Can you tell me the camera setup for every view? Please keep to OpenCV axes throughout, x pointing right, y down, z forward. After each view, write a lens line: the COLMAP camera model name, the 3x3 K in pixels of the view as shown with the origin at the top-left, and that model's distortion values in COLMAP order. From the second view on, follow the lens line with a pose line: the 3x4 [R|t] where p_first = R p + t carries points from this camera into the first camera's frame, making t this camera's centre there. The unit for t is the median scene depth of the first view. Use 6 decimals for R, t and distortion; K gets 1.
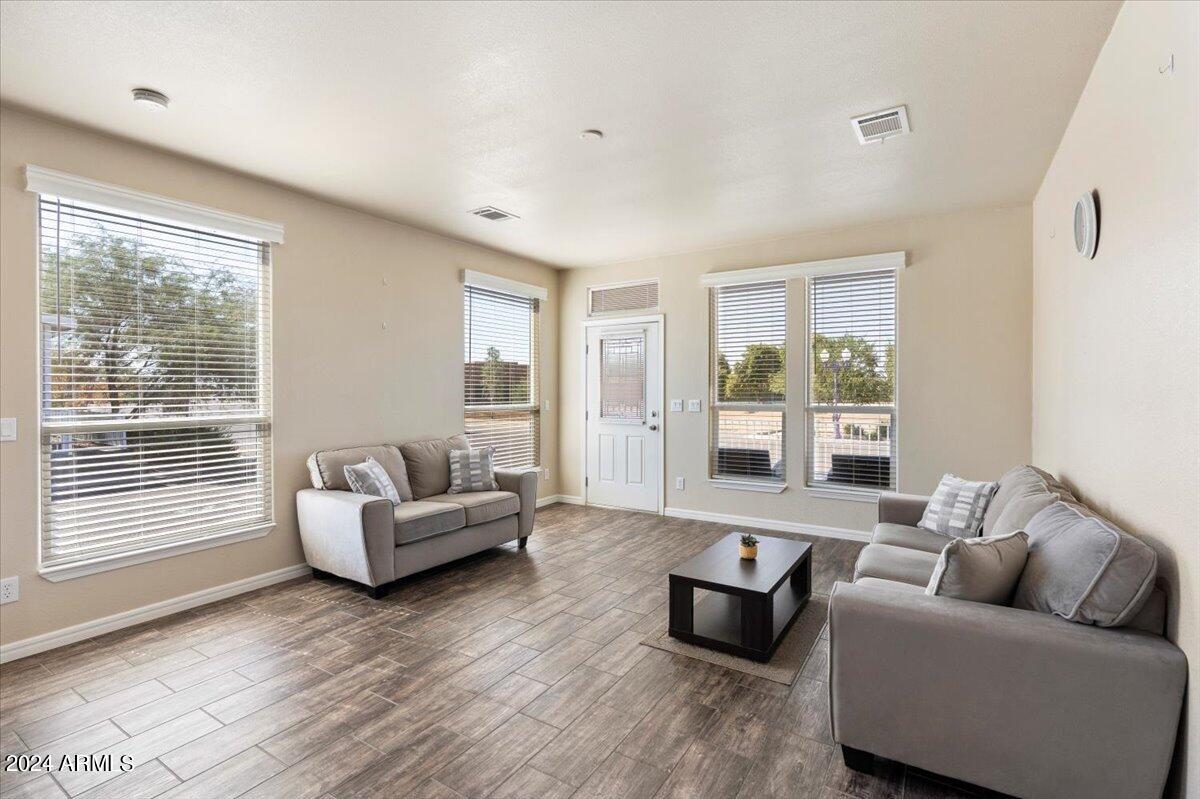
lens RADIAL K [[534.7, 0, 588.7], [0, 534.7, 391.3], [0, 0, 1]] dist [-0.008226, -0.000162]
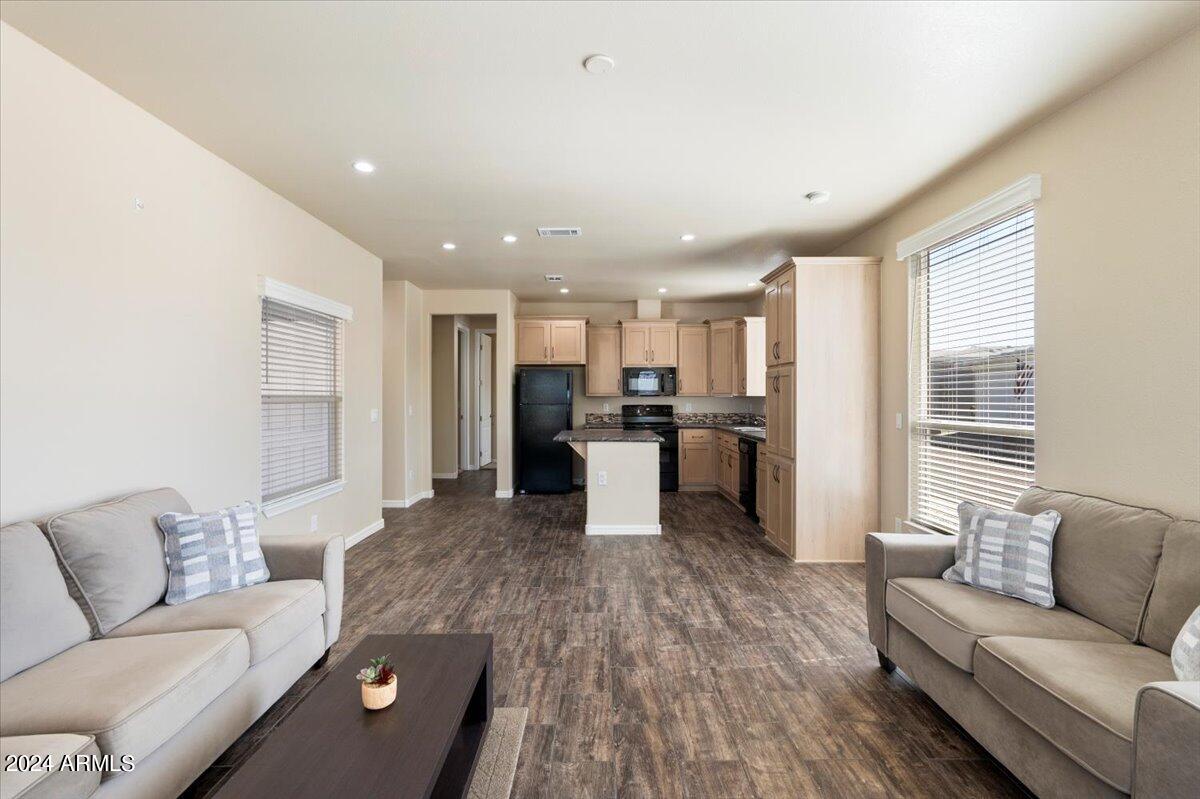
lens RADIAL K [[553.0, 0, 617.0], [0, 553.0, 401.7], [0, 0, 1]] dist [-0.010975, 0.004742]
pose [[-0.813708, 0.009448, -0.581197, 0.340118], [0.001468, 0.999898, 0.014200, -0.005312], [0.581272, 0.010702, -0.813639, 1.282289]]
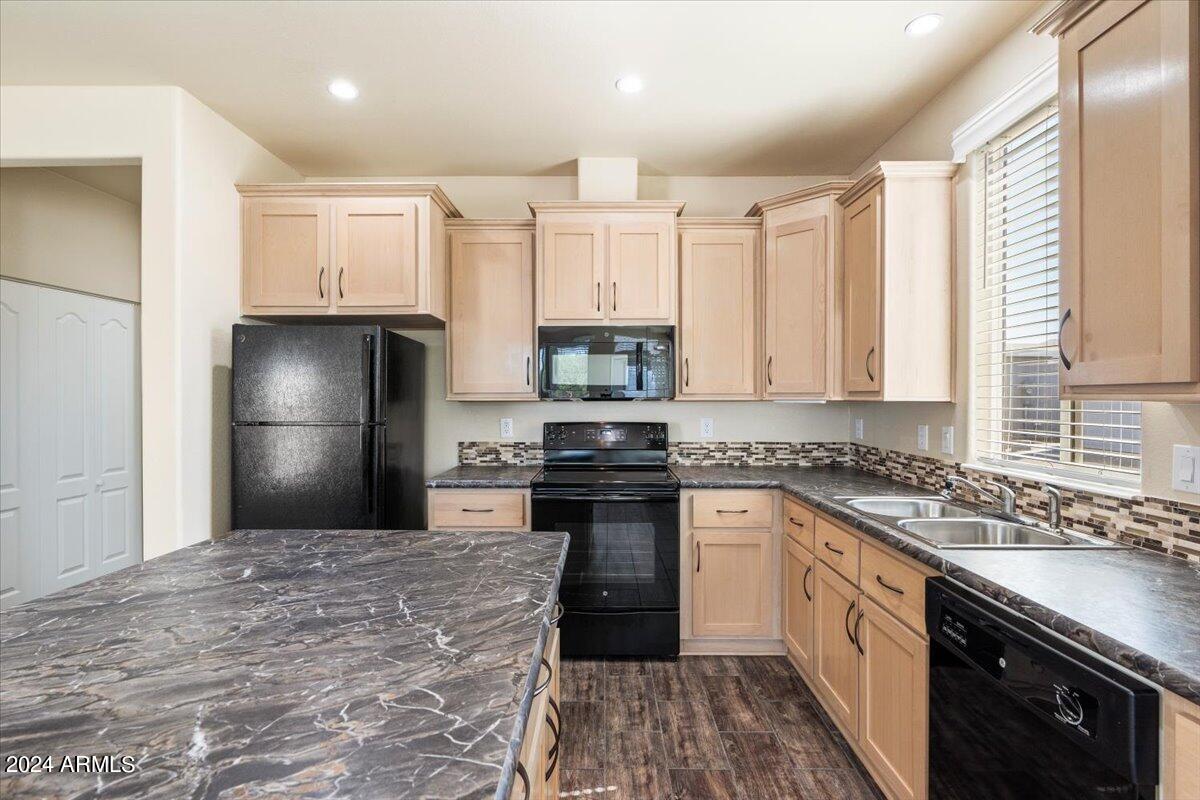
lens RADIAL K [[553.0, 0, 617.3], [0, 553.0, 402.6], [0, 0, 1]] dist [-0.010975, 0.004742]
pose [[-0.824182, 0.005109, -0.566302, -0.517292], [-0.000592, 0.999951, 0.009883, -0.001528], [0.566325, 0.008480, -0.824139, 0.343302]]
